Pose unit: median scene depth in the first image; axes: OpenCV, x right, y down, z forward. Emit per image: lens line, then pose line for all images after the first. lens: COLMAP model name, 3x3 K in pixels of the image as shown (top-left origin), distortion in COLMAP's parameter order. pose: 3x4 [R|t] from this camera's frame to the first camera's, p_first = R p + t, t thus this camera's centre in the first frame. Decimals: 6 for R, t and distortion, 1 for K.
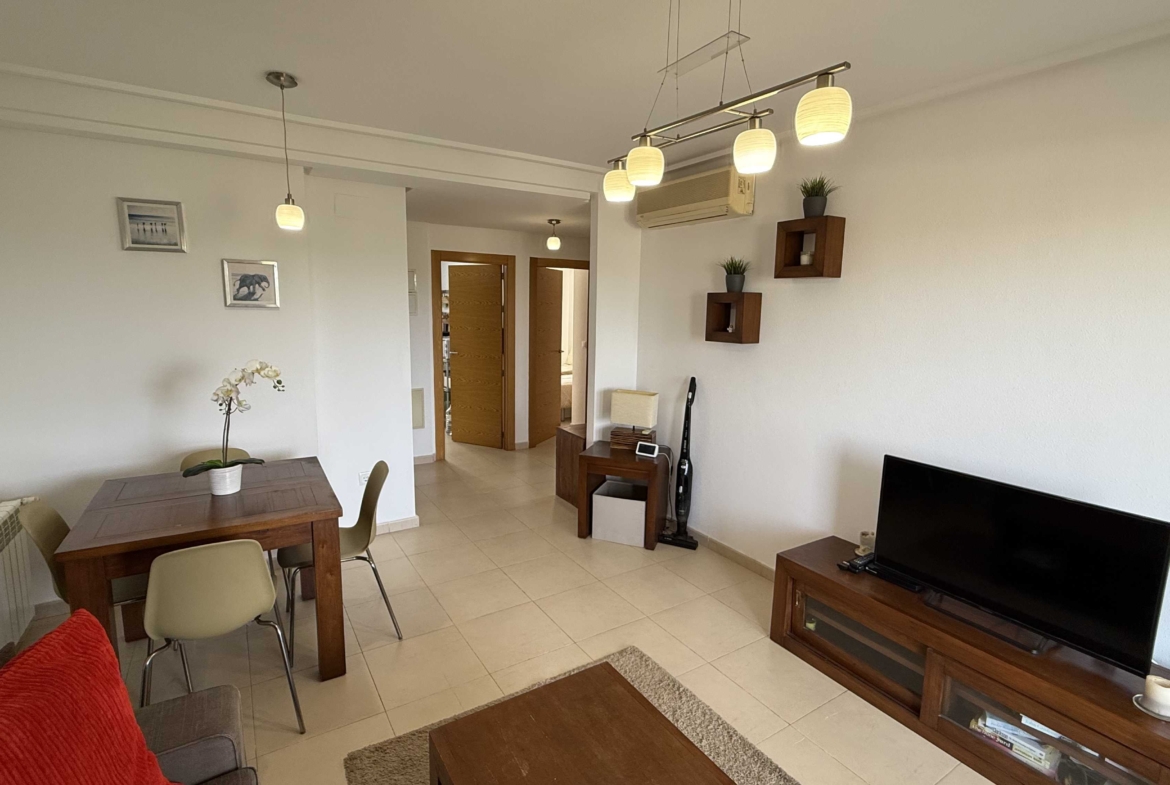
lens RADIAL K [[556.8, 0, 577.1], [0, 556.8, 390.5], [0, 0, 1]] dist [-0.001601, 0.002062]
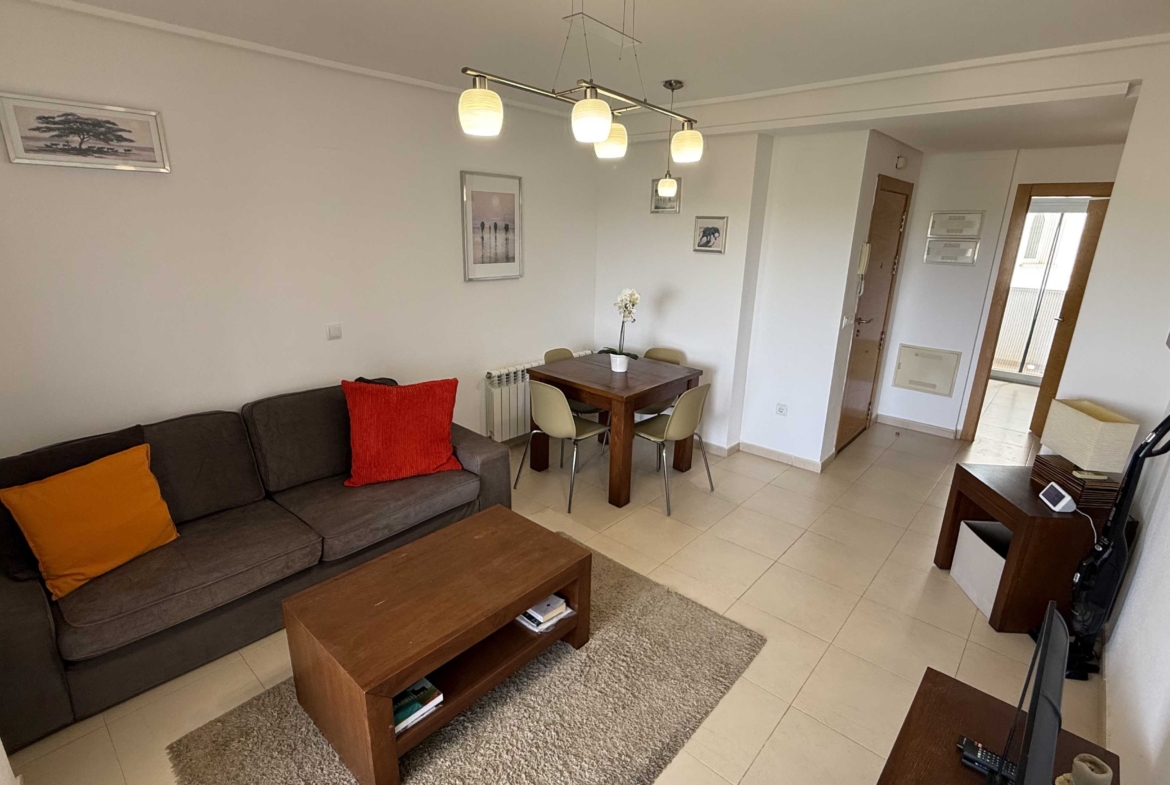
lens RADIAL K [[556.8, 0, 585.2], [0, 556.8, 390.2], [0, 0, 1]] dist [-0.001601, 0.002062]
pose [[0.279887, 0.265426, -0.922612, 0.662995], [-0.159870, 0.960488, 0.227824, -0.089563], [0.946628, 0.083733, 0.311262, 0.336226]]
